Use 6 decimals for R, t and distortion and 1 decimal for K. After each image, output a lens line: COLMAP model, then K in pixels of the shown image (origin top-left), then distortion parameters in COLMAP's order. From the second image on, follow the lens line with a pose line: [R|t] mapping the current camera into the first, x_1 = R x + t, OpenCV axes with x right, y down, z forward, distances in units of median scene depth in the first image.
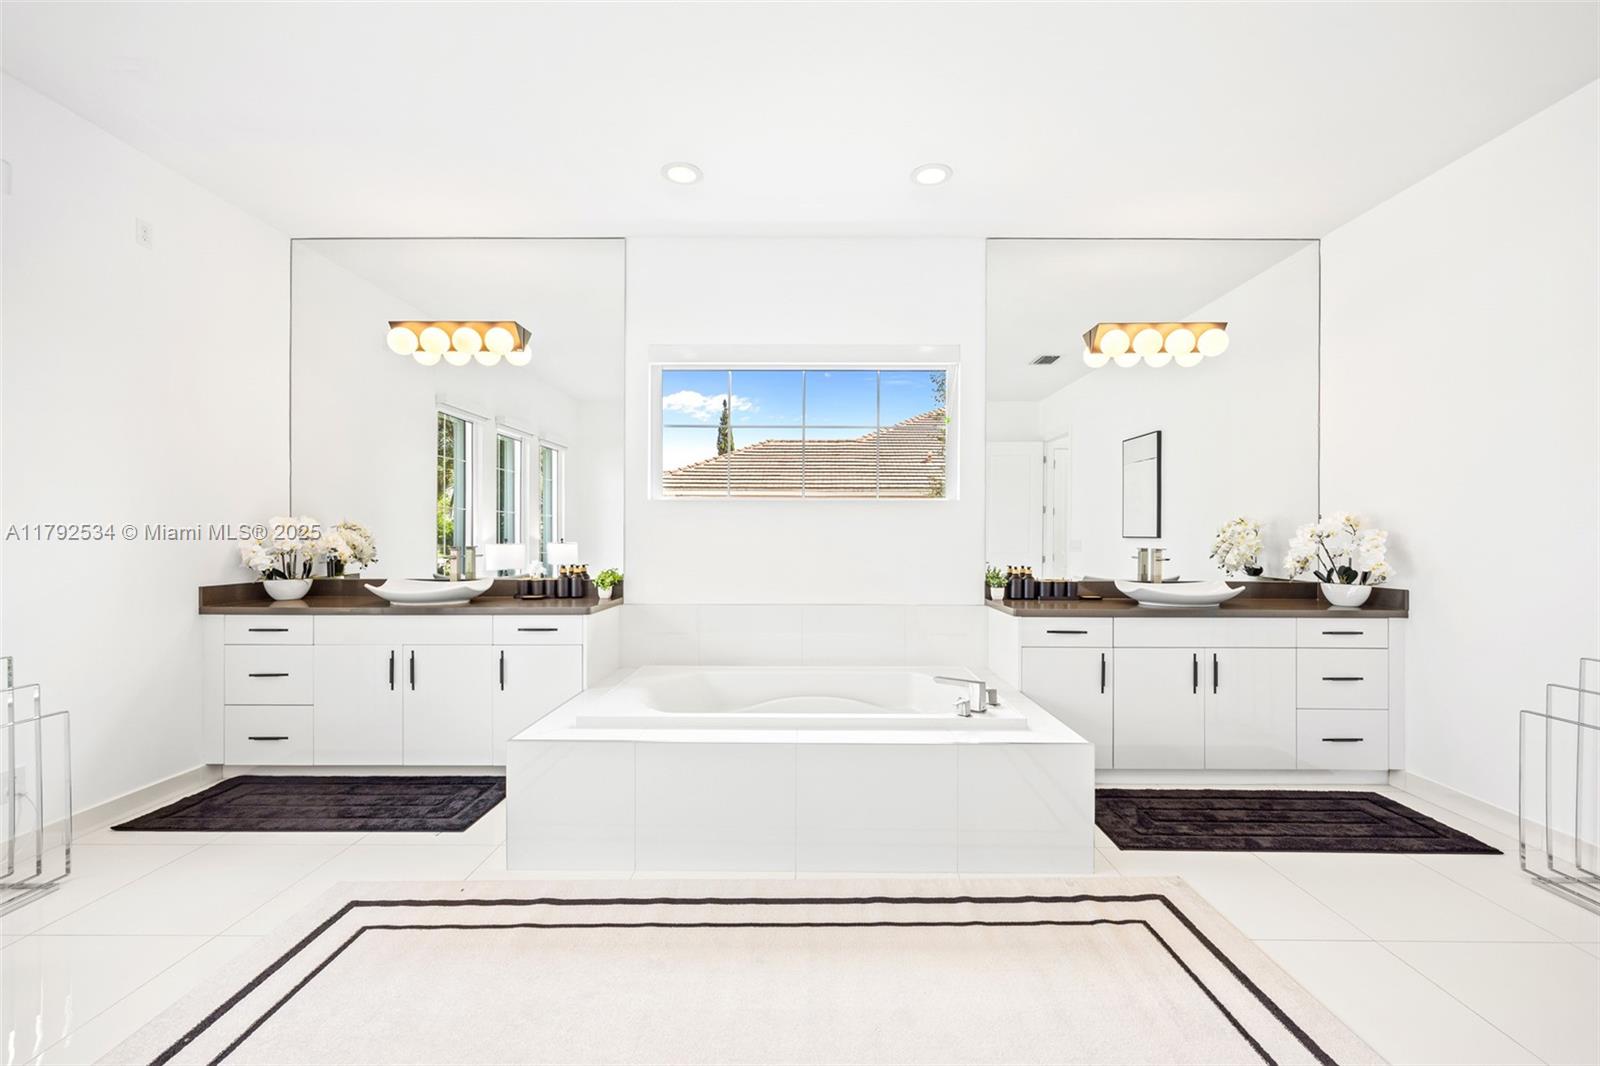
lens RADIAL K [[668.9, 0, 797.7], [0, 668.9, 540.1], [0, 0, 1]] dist [0.000375, 0.000096]
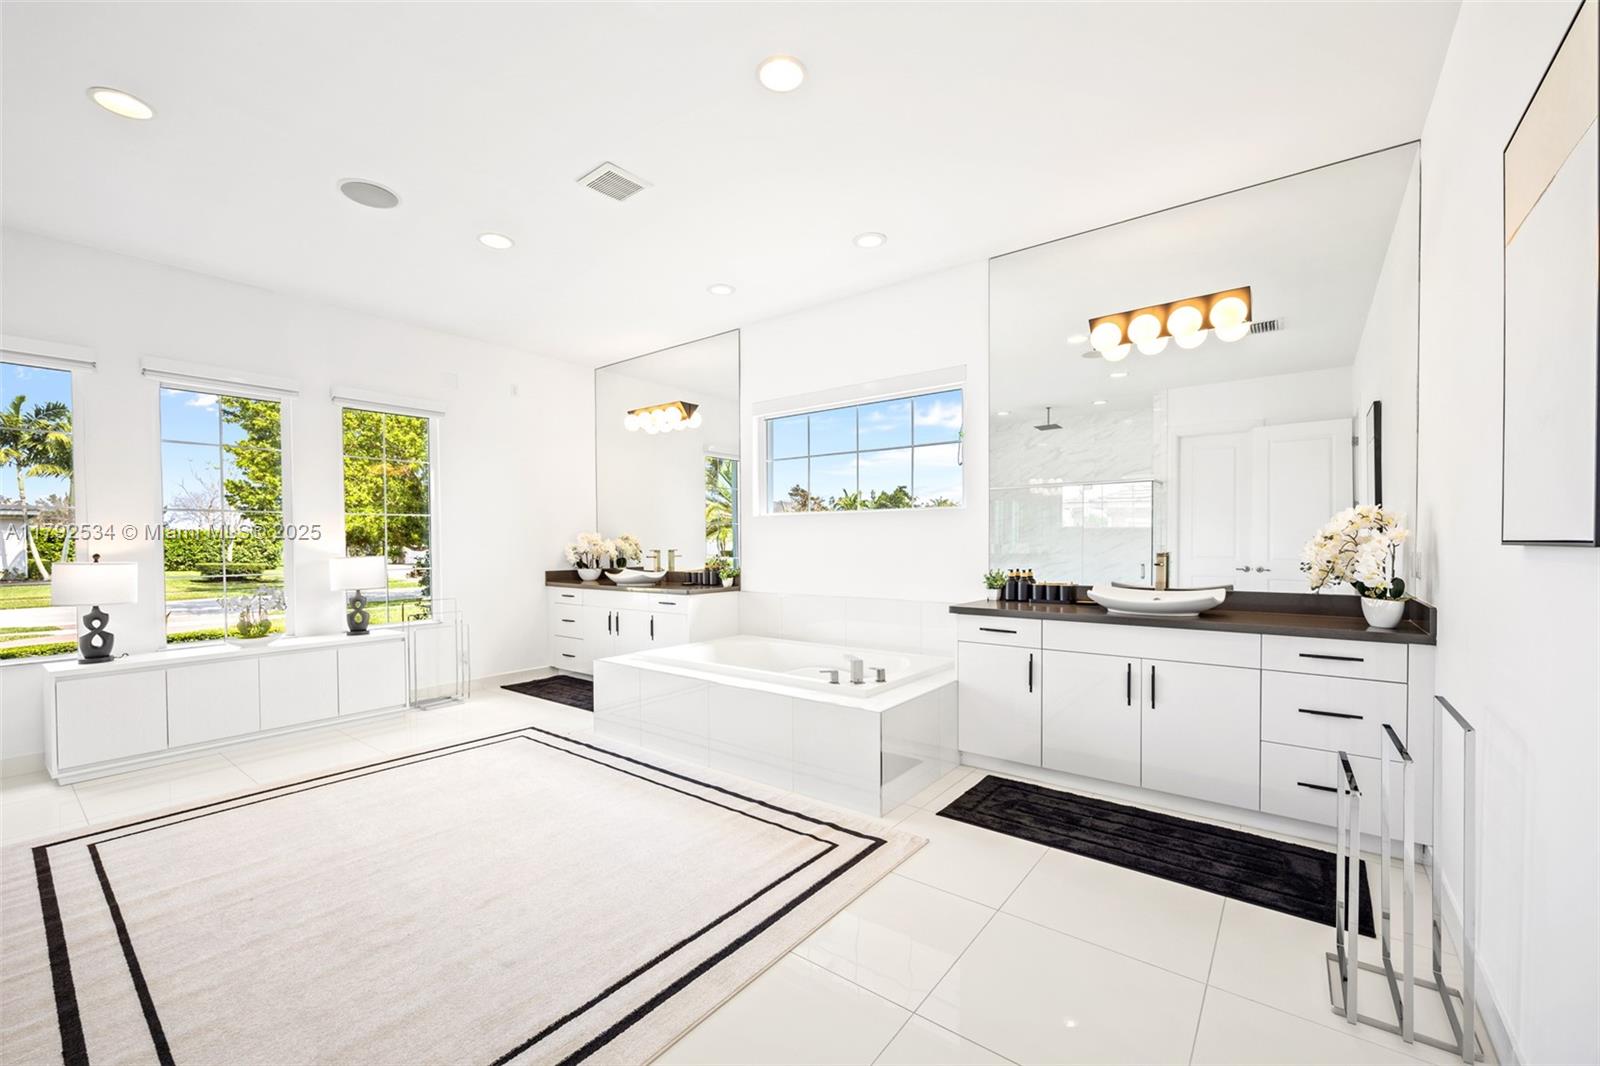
lens RADIAL K [[667.3, 0, 792.9], [0, 667.3, 554.2], [0, 0, 1]] dist [-0.001221, -0.000005]
pose [[0.784274, 0.005075, -0.620393, 0.773076], [0.006346, 0.999849, 0.016202, -0.003925], [0.620382, -0.016644, 0.784123, -0.035022]]
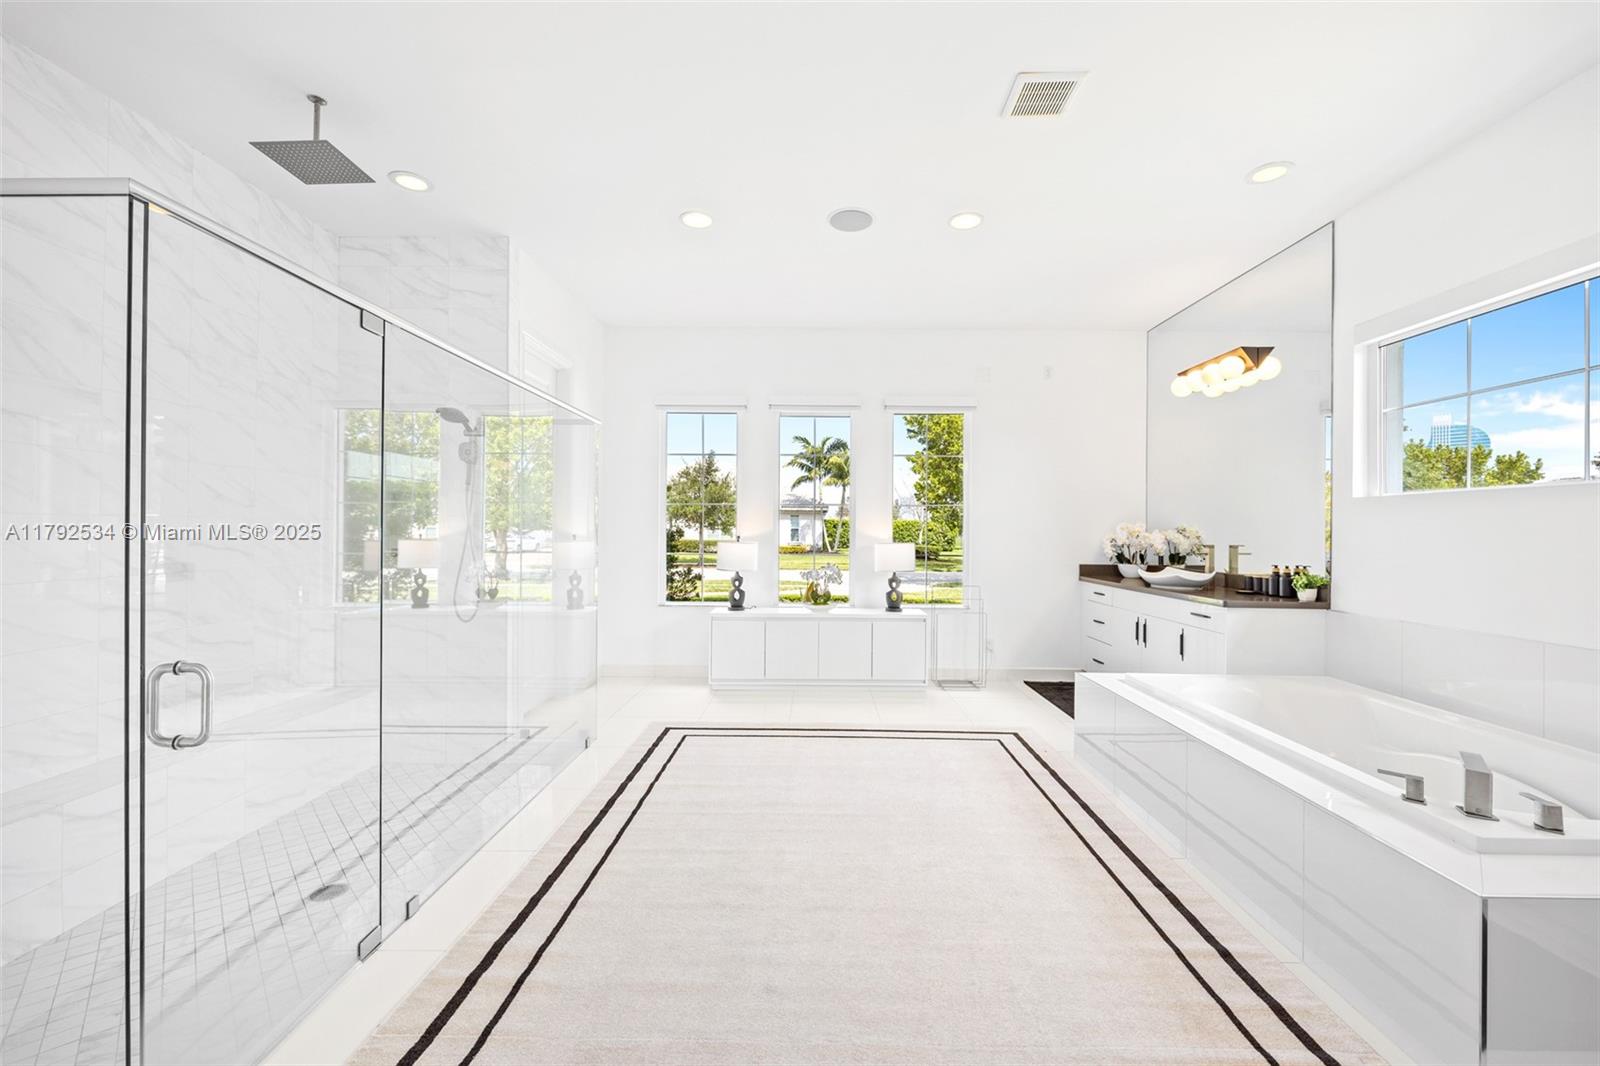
lens RADIAL K [[645.1, 0, 795.5], [0, 645.1, 528.1], [0, 0, 1]] dist [-0.002997, 0.000021]
pose [[-0.021980, -0.005206, -0.999745, 0.736741], [-0.012500, 0.999910, -0.004932, -0.005947], [0.999680, 0.012388, -0.022043, 0.293537]]
